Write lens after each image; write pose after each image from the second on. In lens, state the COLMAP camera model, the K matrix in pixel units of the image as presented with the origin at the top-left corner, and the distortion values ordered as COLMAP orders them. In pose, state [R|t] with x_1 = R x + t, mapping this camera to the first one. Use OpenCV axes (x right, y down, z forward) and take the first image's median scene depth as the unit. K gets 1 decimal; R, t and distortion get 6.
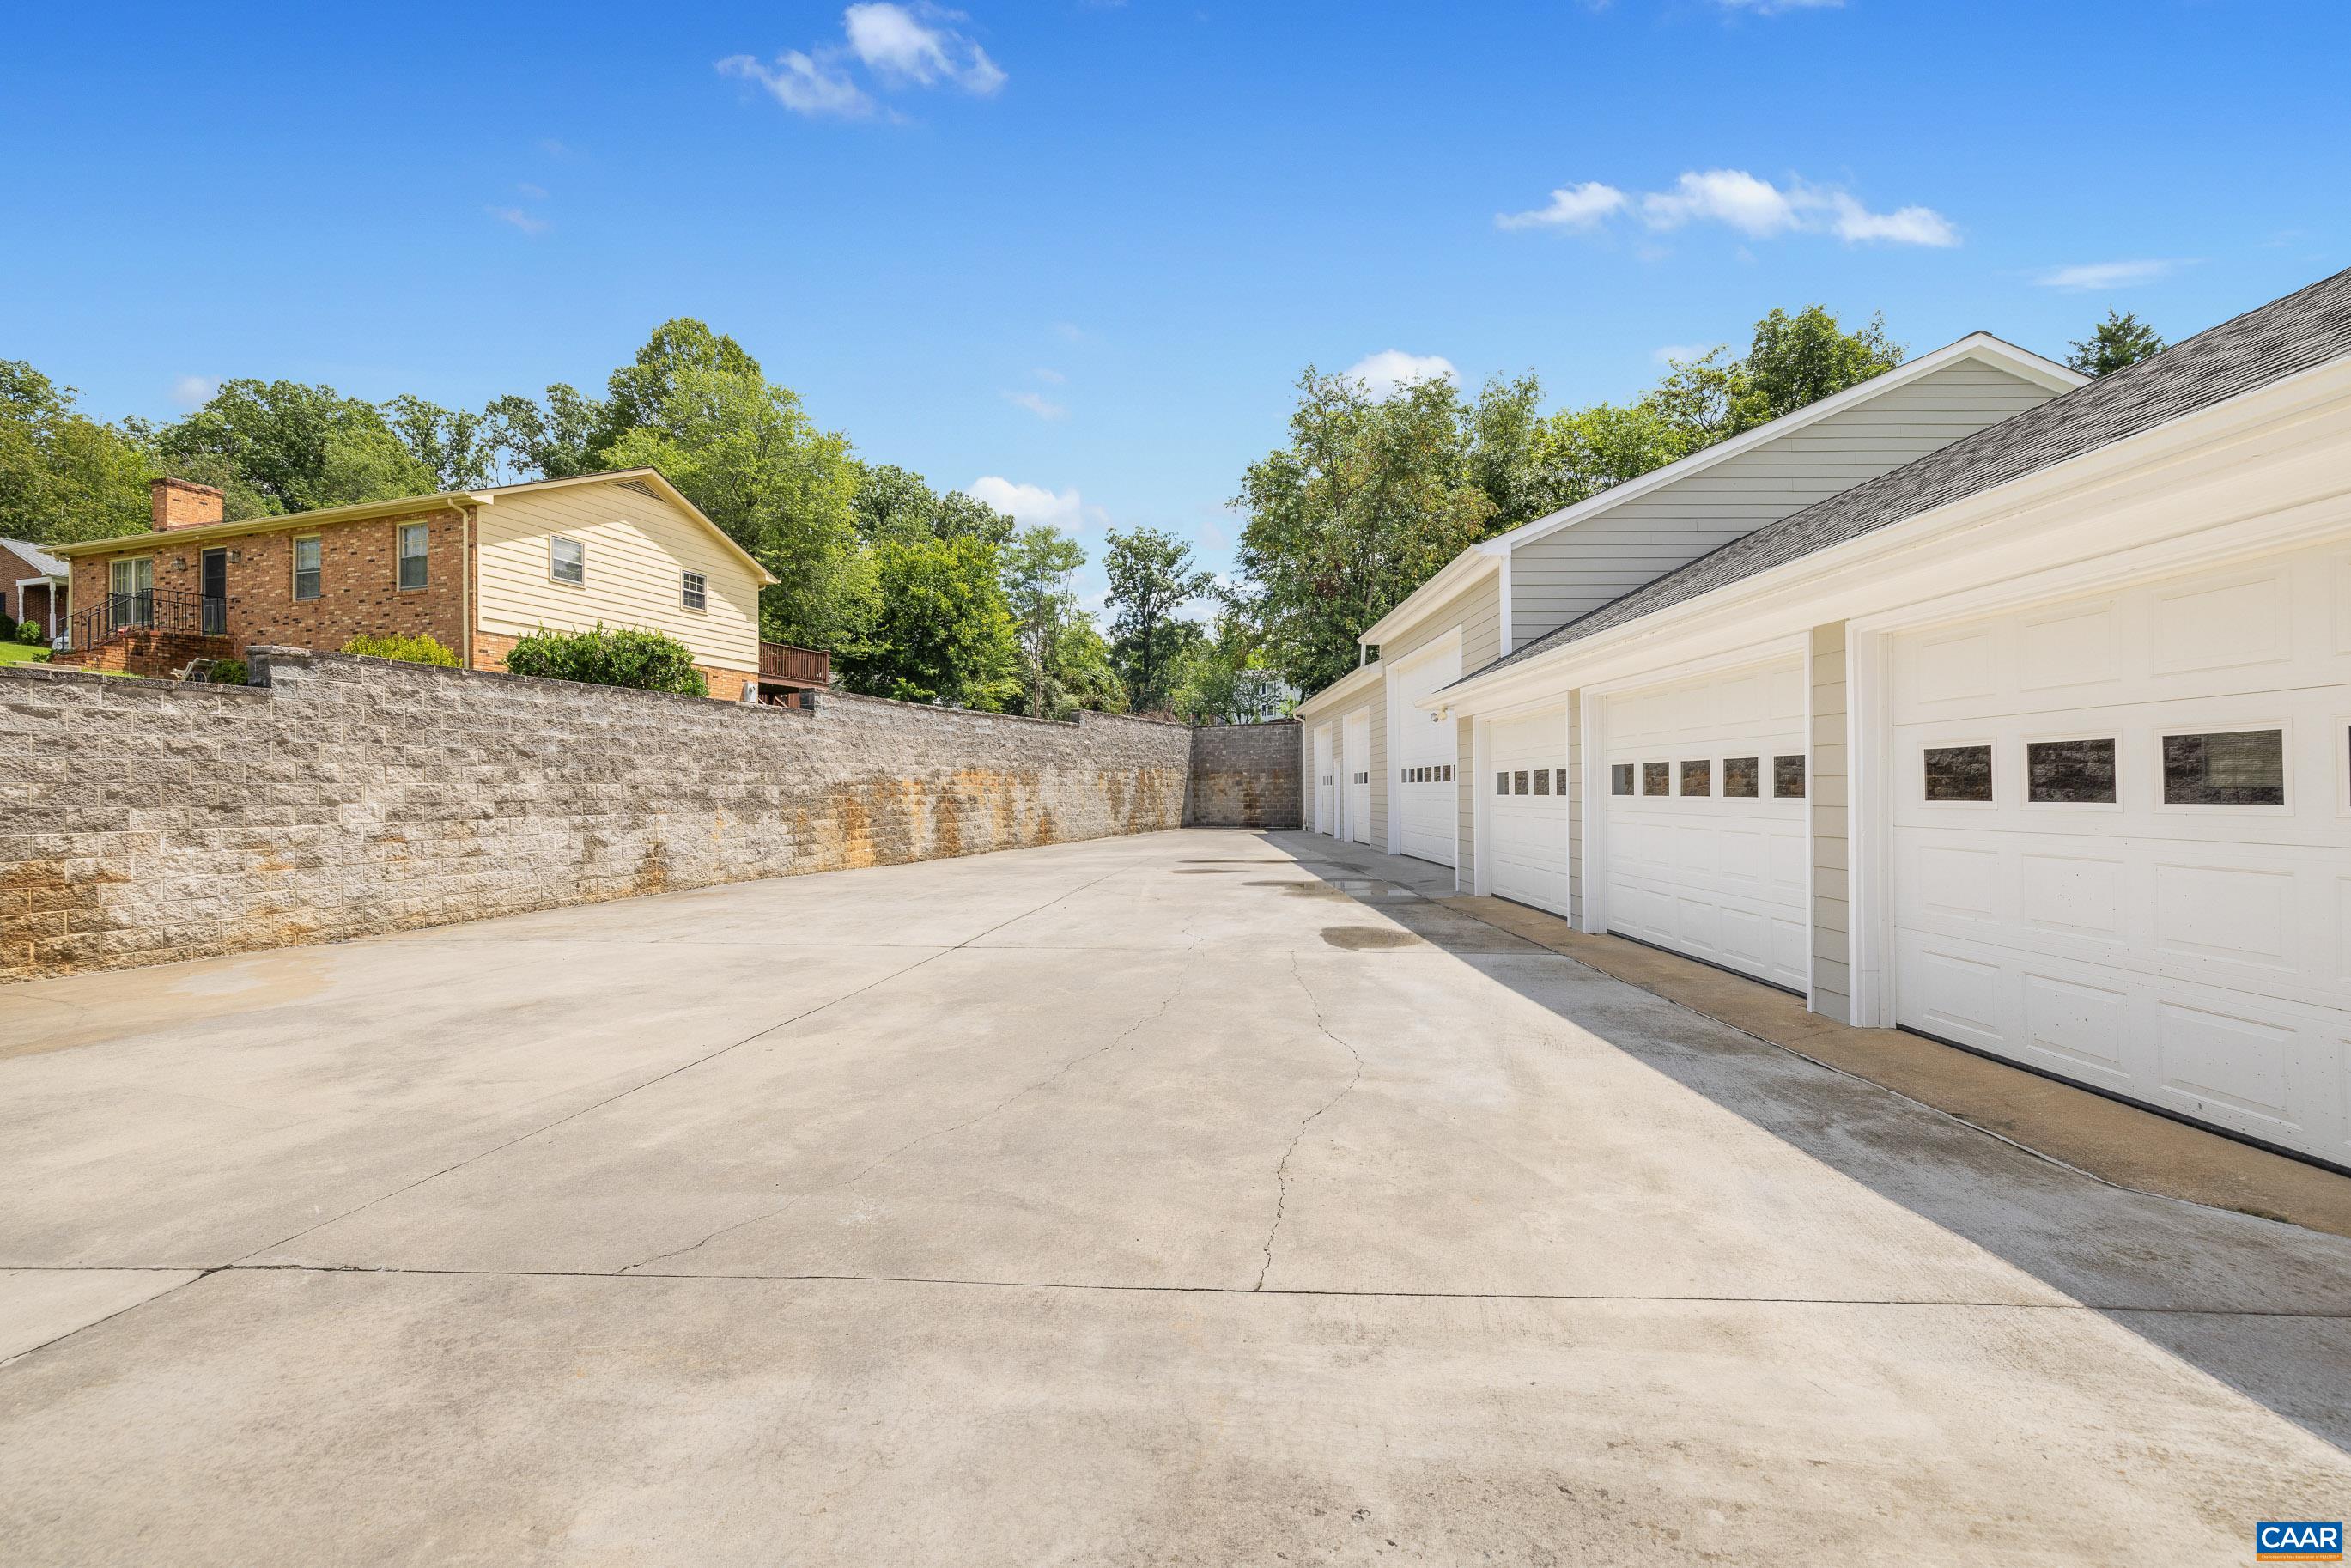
lens RADIAL K [[979.6, 0, 1172.9], [0, 979.6, 764.7], [0, 0, 1]] dist [0.001671, 0.000281]
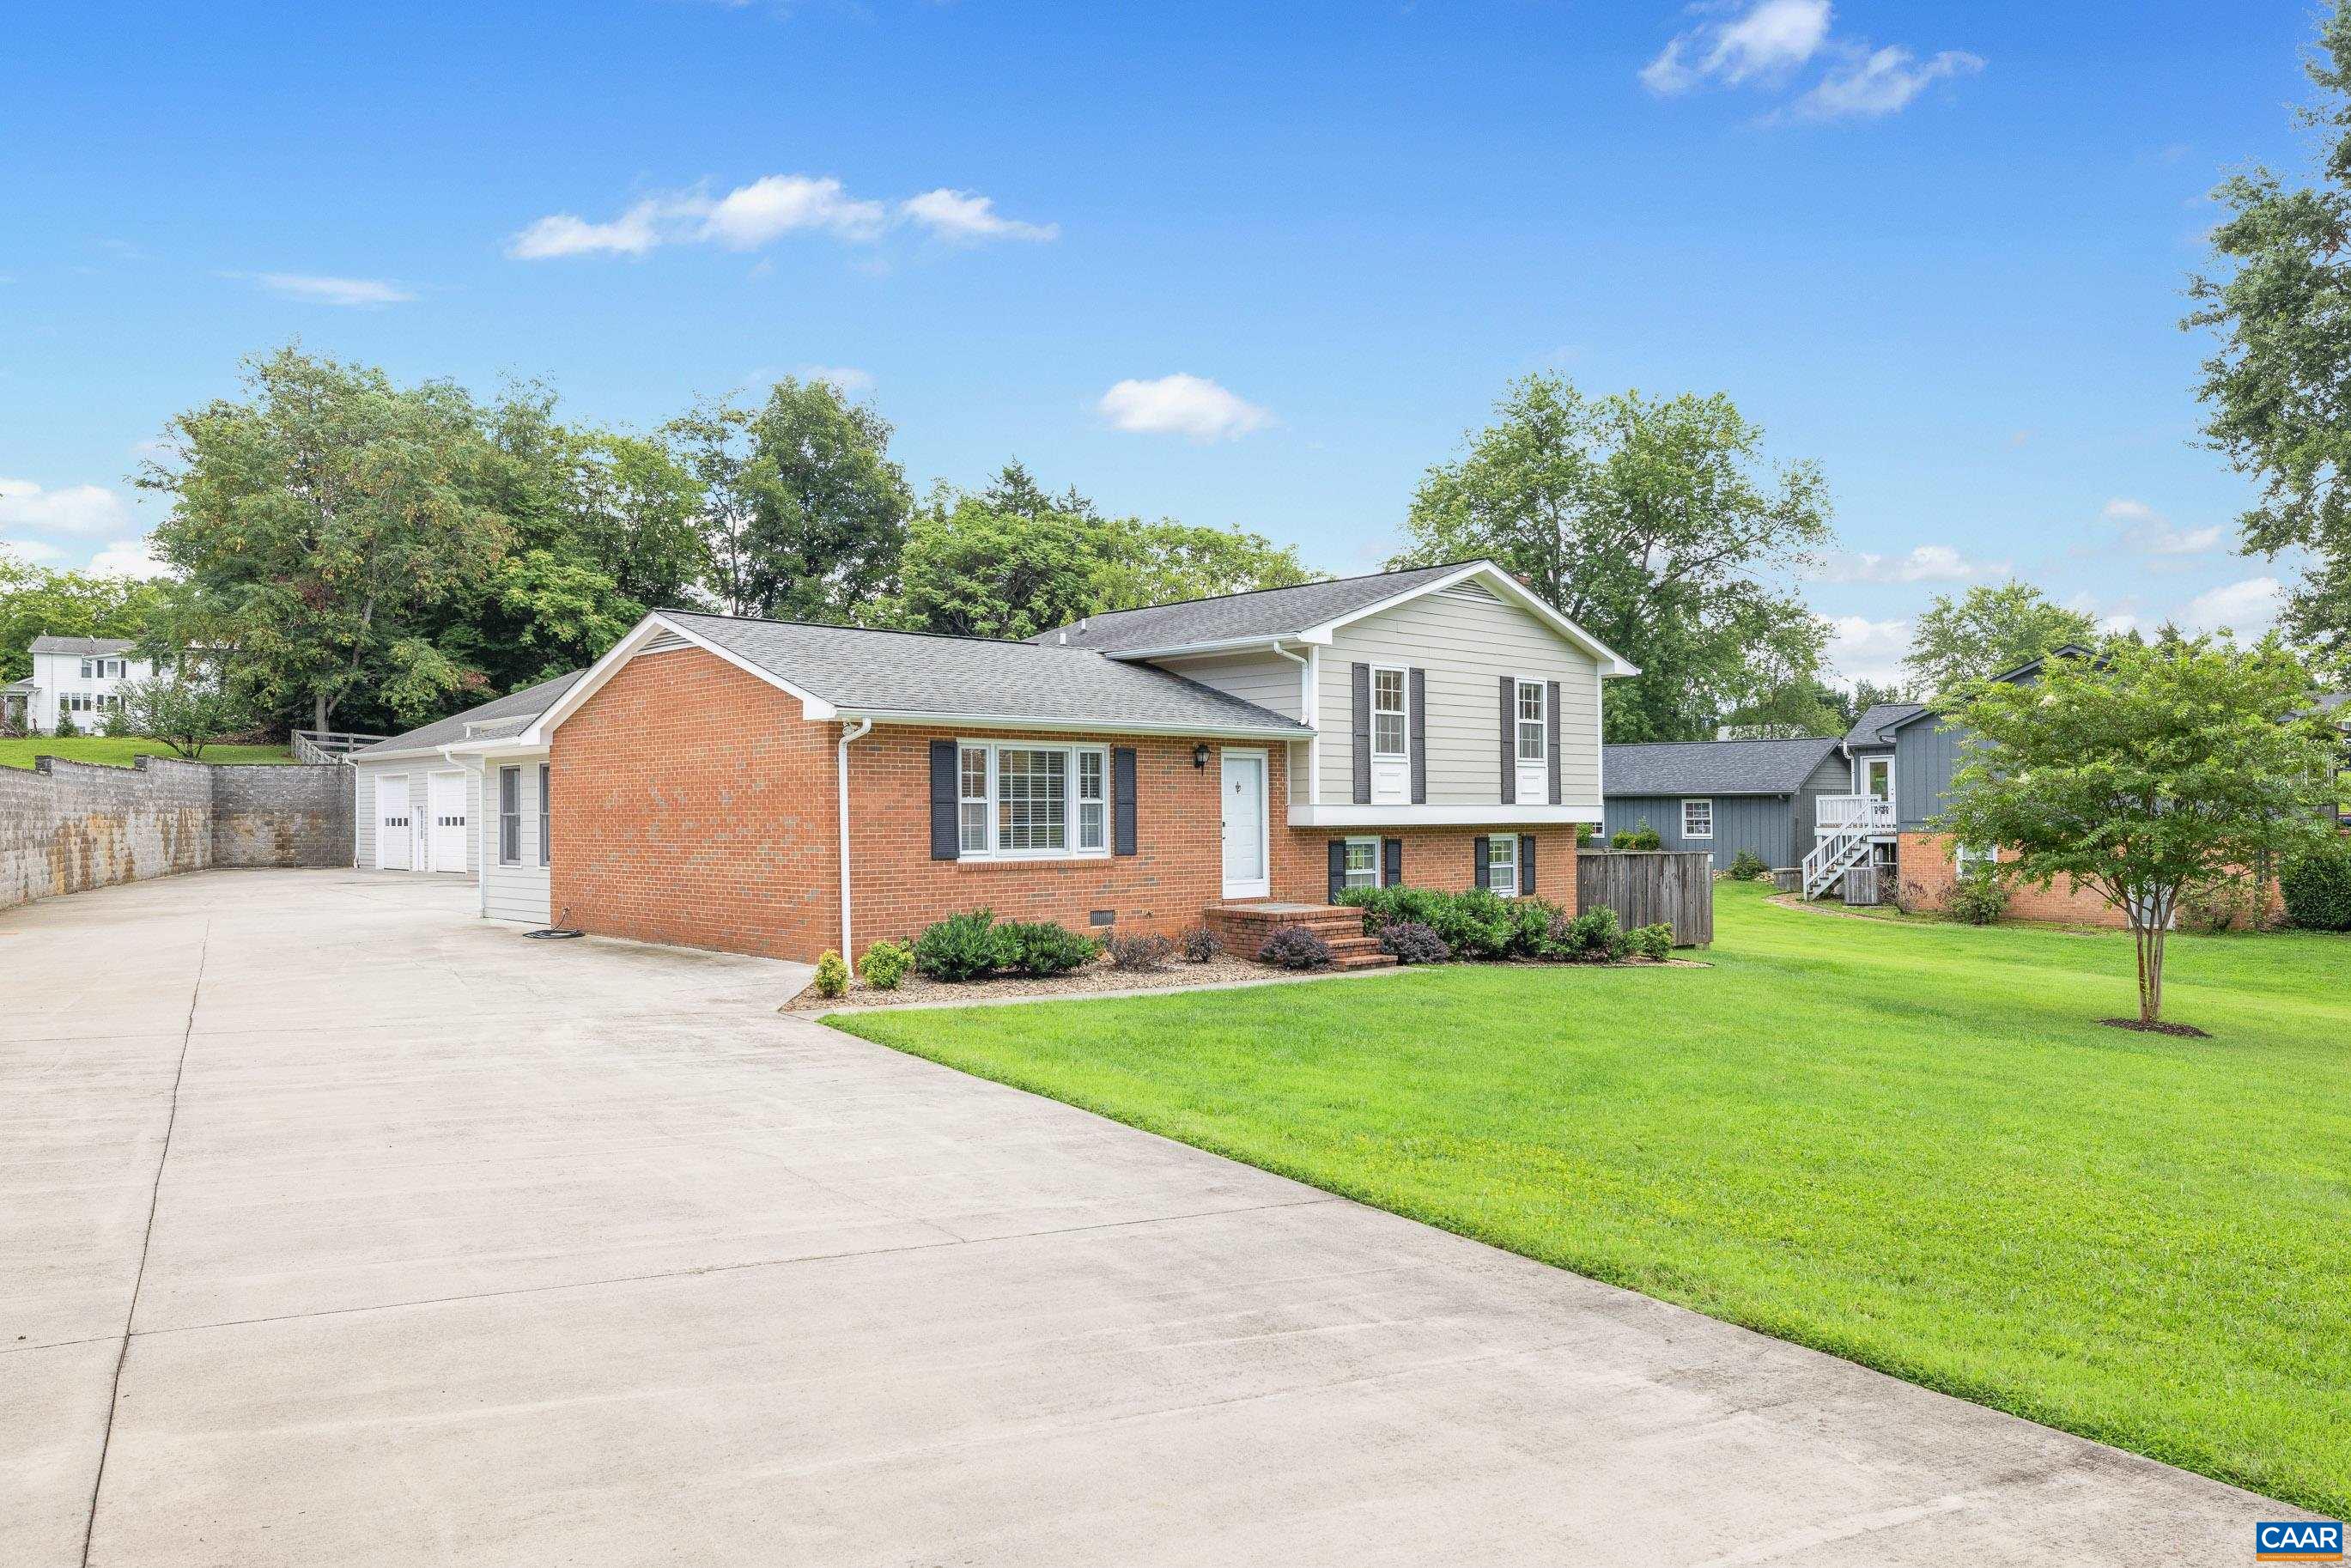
lens RADIAL K [[1564.1, 0, 1175.5], [0, 1564.1, 784.0], [0, 0, 1]] dist [-0.001067, 0.000352]
pose [[0.725713, 0.015382, 0.687825, -0.691675], [-0.015089, 0.999865, -0.006441, -0.048093], [-0.687832, -0.005704, 0.725848, -1.512797]]
